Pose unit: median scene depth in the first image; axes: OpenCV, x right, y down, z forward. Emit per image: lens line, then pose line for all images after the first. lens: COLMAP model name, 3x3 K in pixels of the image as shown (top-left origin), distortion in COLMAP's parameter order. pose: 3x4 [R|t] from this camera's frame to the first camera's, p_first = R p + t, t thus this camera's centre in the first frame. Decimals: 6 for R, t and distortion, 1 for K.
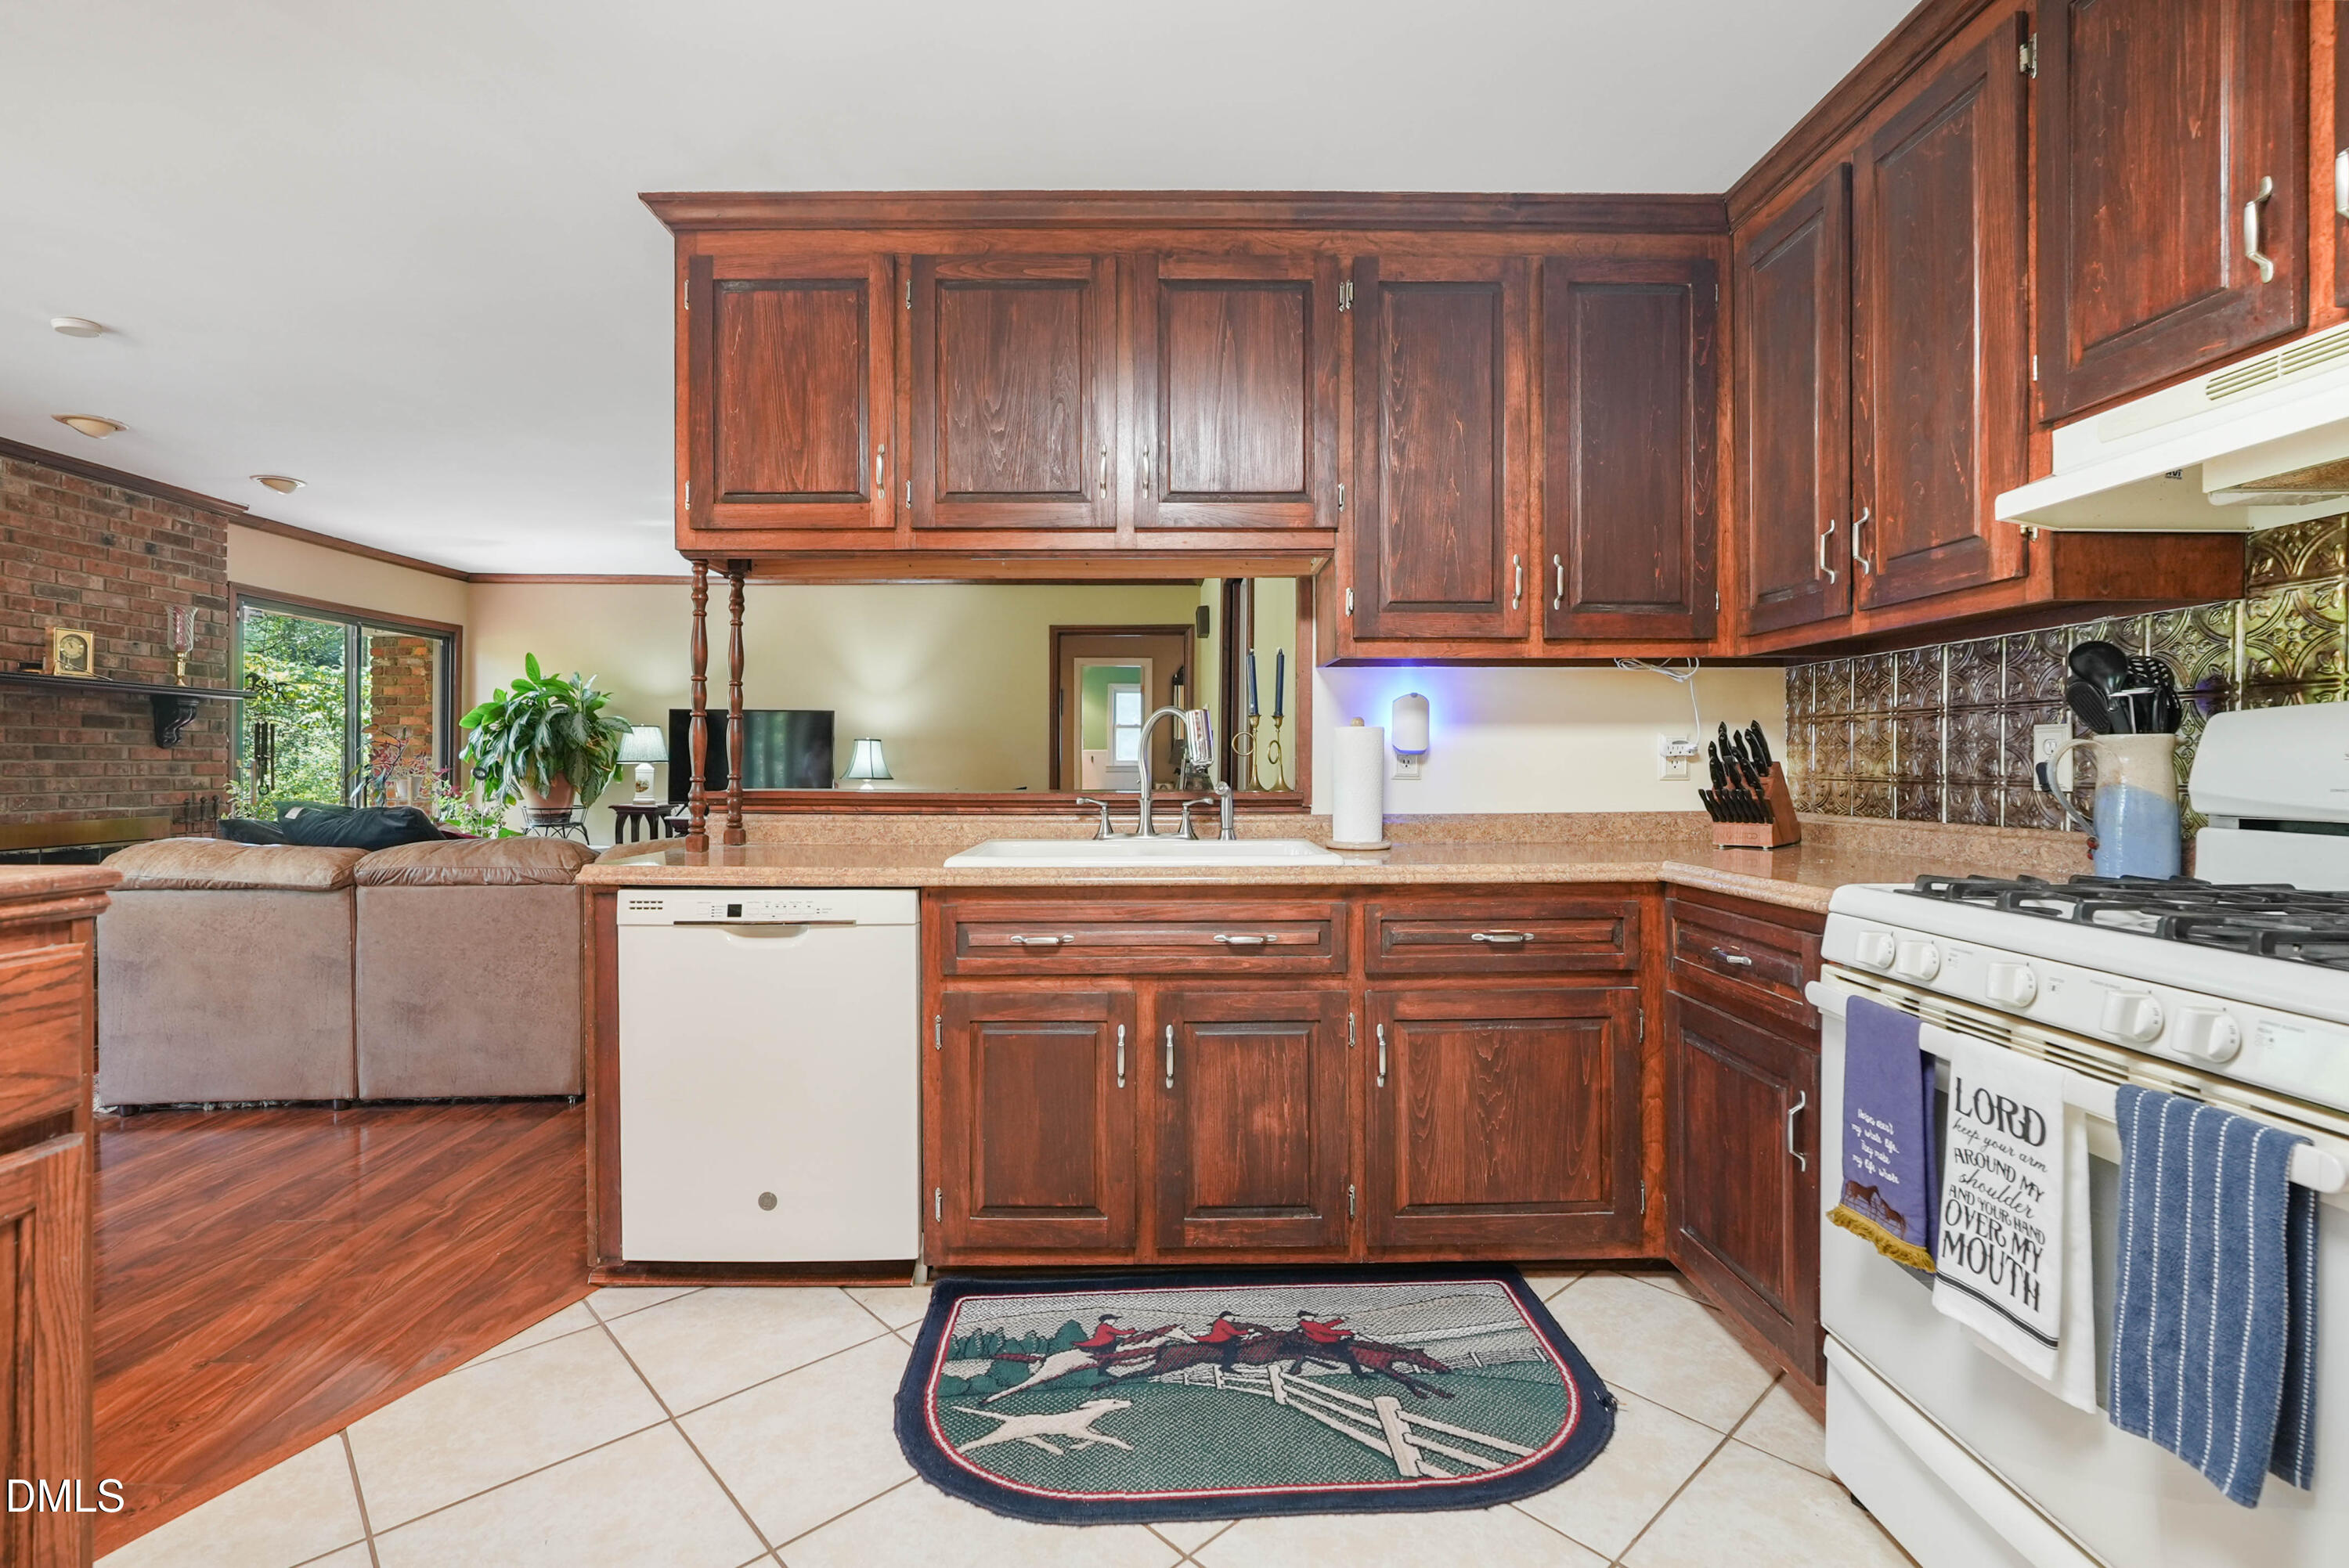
lens RADIAL K [[1071.6, 0, 1169.5], [0, 1071.6, 759.6], [0, 0, 1]] dist [-0.014549, 0.005543]
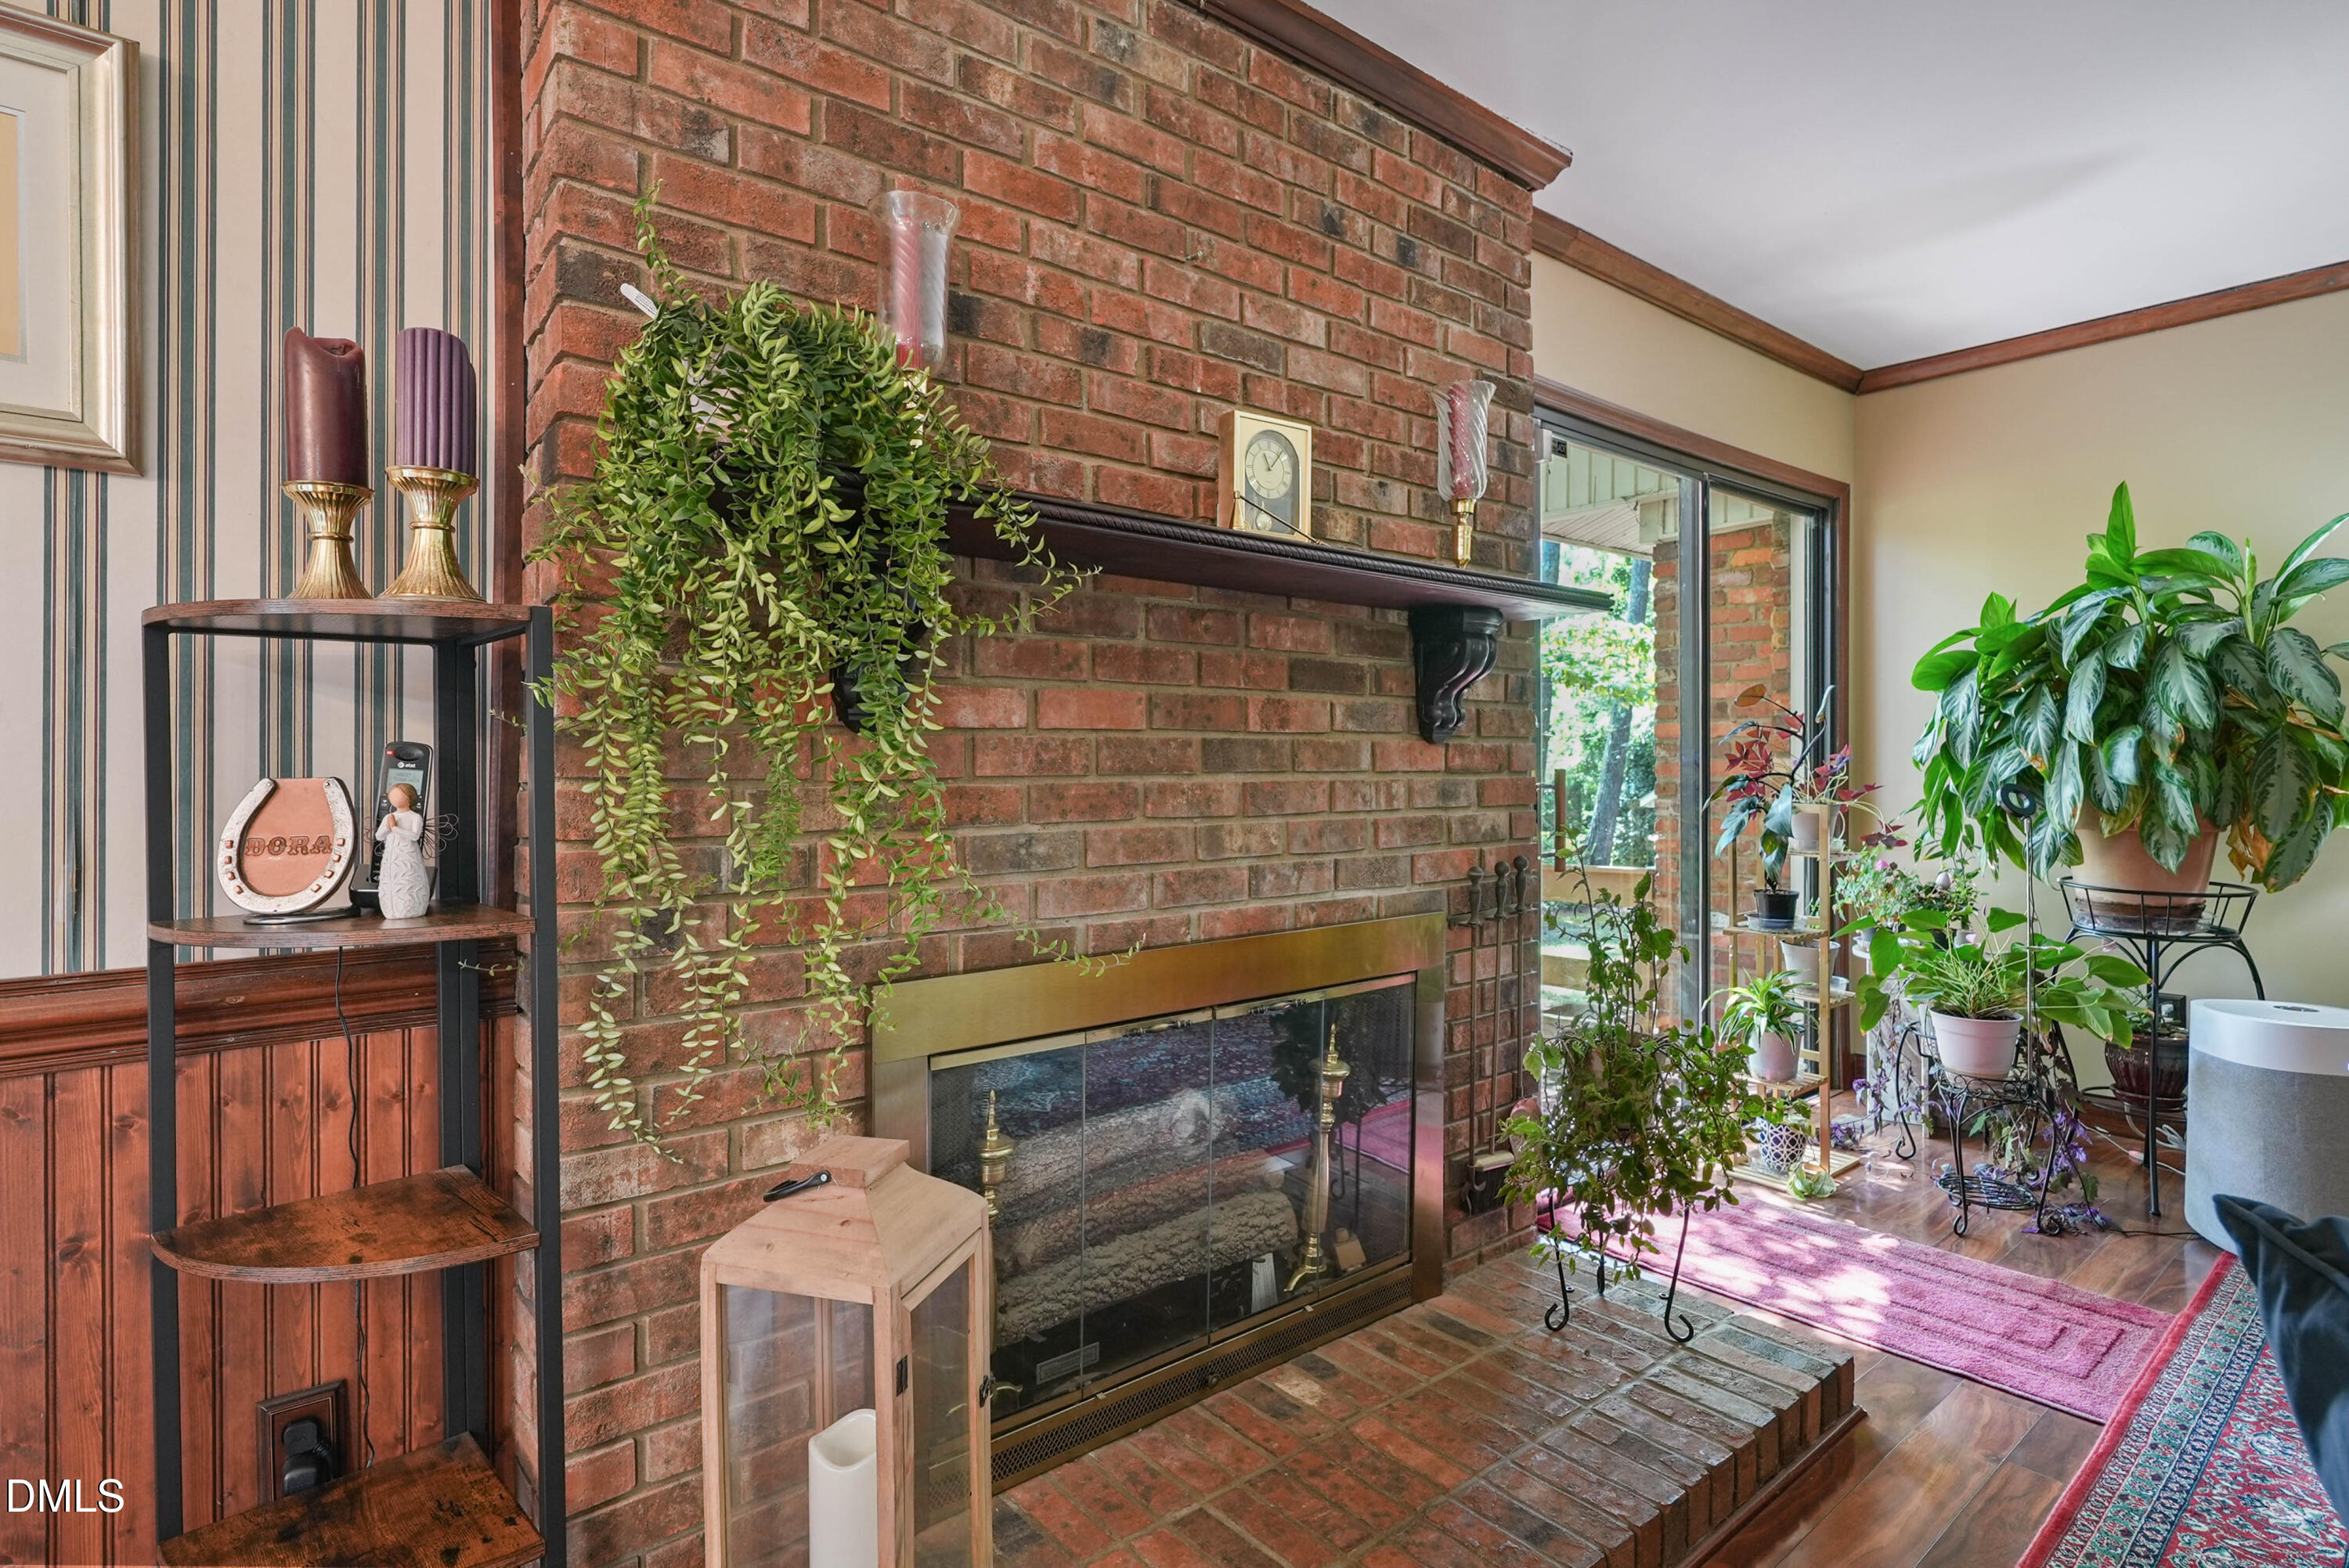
lens RADIAL K [[1204.7, 0, 1153.3], [0, 1204.7, 760.7], [0, 0, 1]] dist [-0.007678, 0.002045]
pose [[0.614989, -0.000515, -0.788535, -0.741596], [0.005053, 0.999982, 0.003287, -0.006614], [0.788519, -0.006006, 0.614981, 0.723015]]
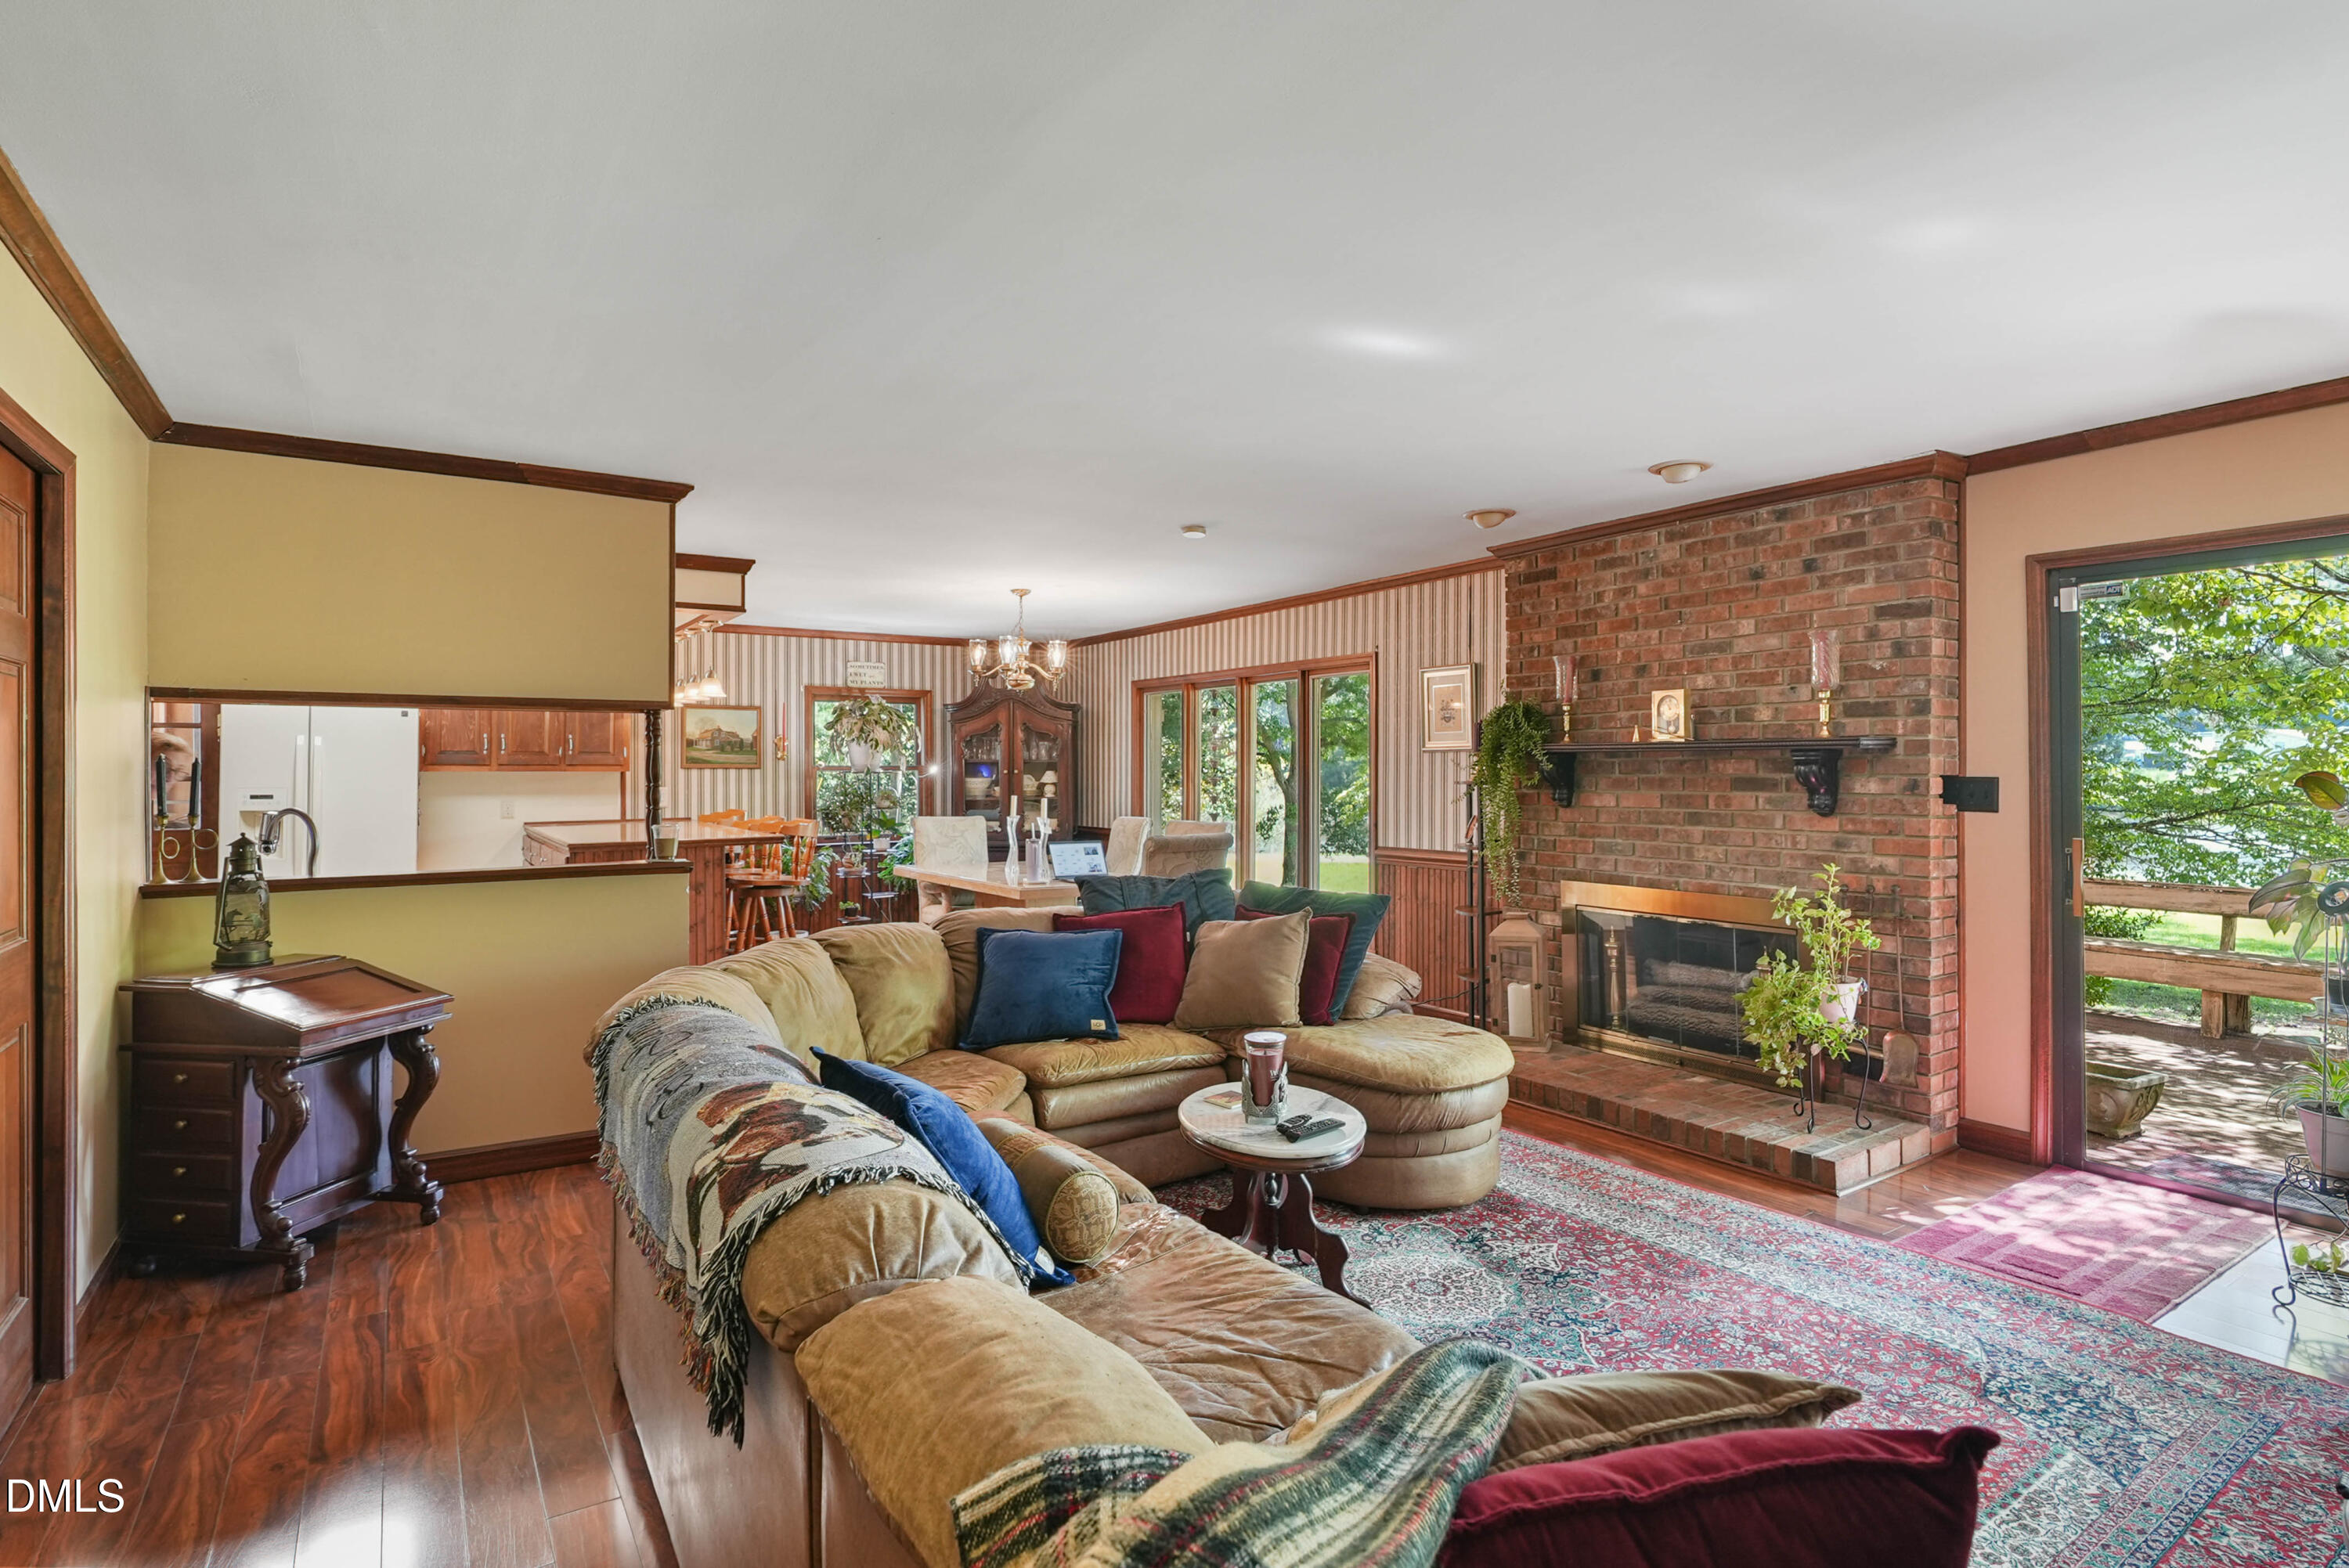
lens RADIAL K [[1204.7, 0, 1200.5], [0, 1204.7, 753.3], [0, 0, 1]] dist [-0.007678, 0.002045]
pose [[-0.845476, -0.004342, -0.533997, -0.103811], [0.006372, 0.999814, -0.018219, -0.049783], [0.533976, -0.018806, -0.845290, 1.714350]]
